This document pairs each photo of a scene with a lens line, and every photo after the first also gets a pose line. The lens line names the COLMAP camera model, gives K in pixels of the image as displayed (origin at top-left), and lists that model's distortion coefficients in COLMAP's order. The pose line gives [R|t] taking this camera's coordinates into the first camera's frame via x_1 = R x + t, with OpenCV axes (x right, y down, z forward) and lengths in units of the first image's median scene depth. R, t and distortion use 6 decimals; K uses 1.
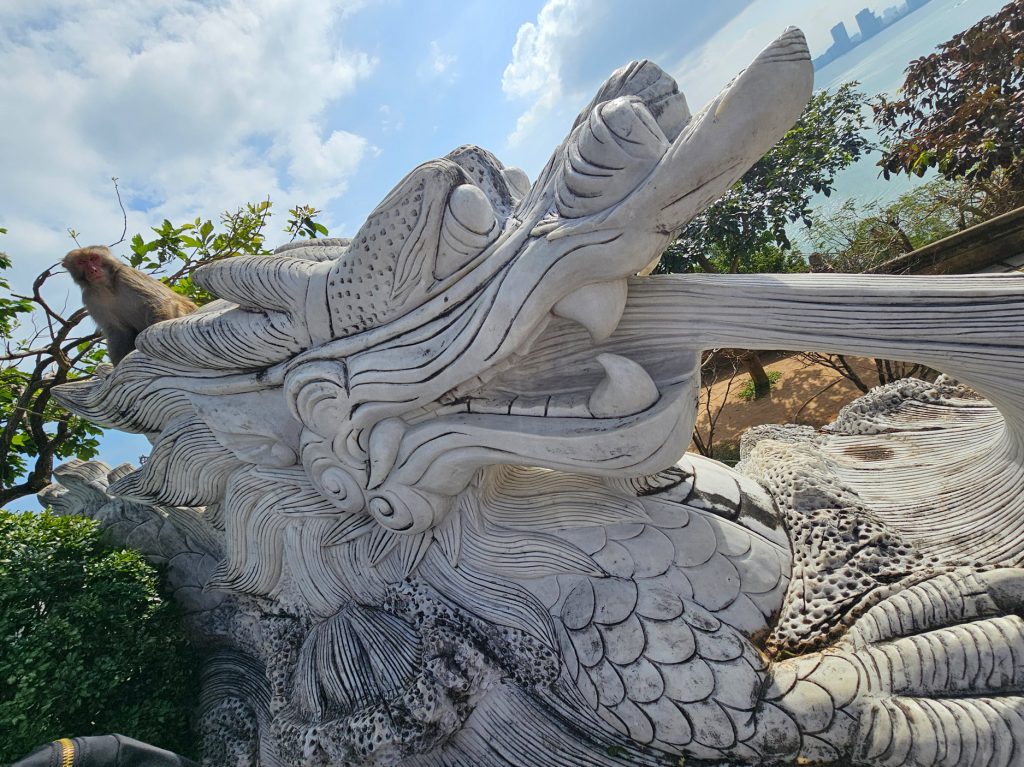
lens RADIAL K [[418.7, 0, 514.0], [0, 418.7, 405.4], [0, 0, 1]] dist [-0.001916, -0.000002]
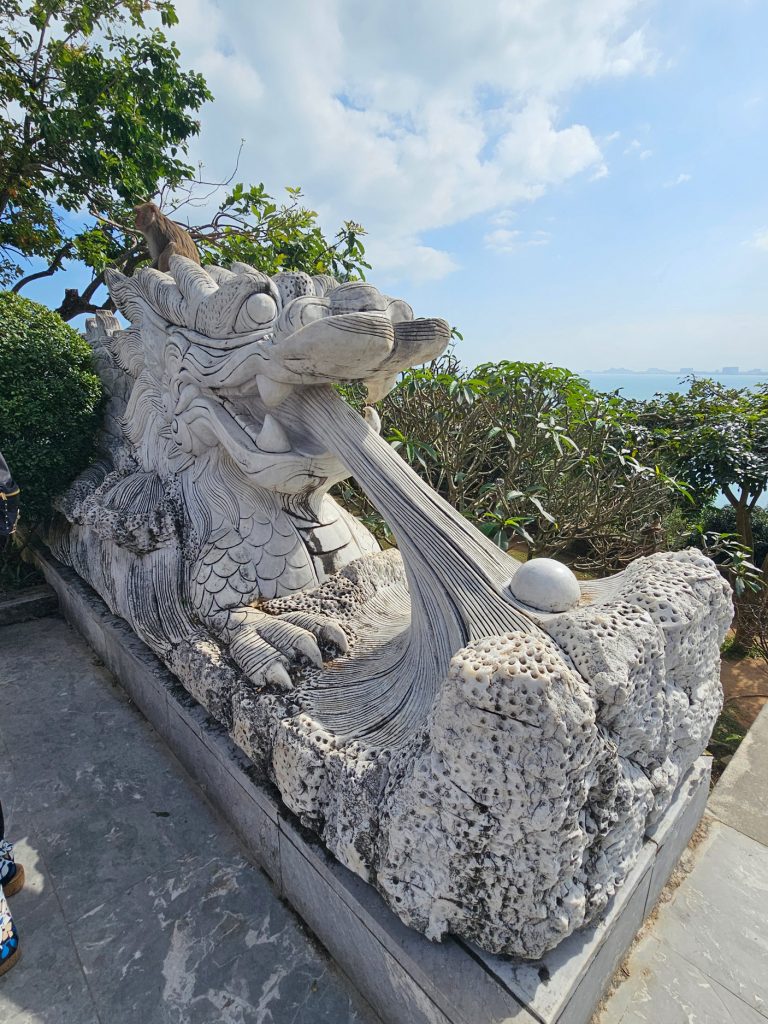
lens RADIAL K [[418.7, 0, 384.0], [0, 418.7, 512.0], [0, 0, 1]] dist [-0.001916, -0.000002]
pose [[0.766839, 0.613801, -0.187634, 0.957156], [-0.585275, 0.788709, 0.188128, -0.338068], [0.263461, -0.034447, 0.964055, -0.515779]]
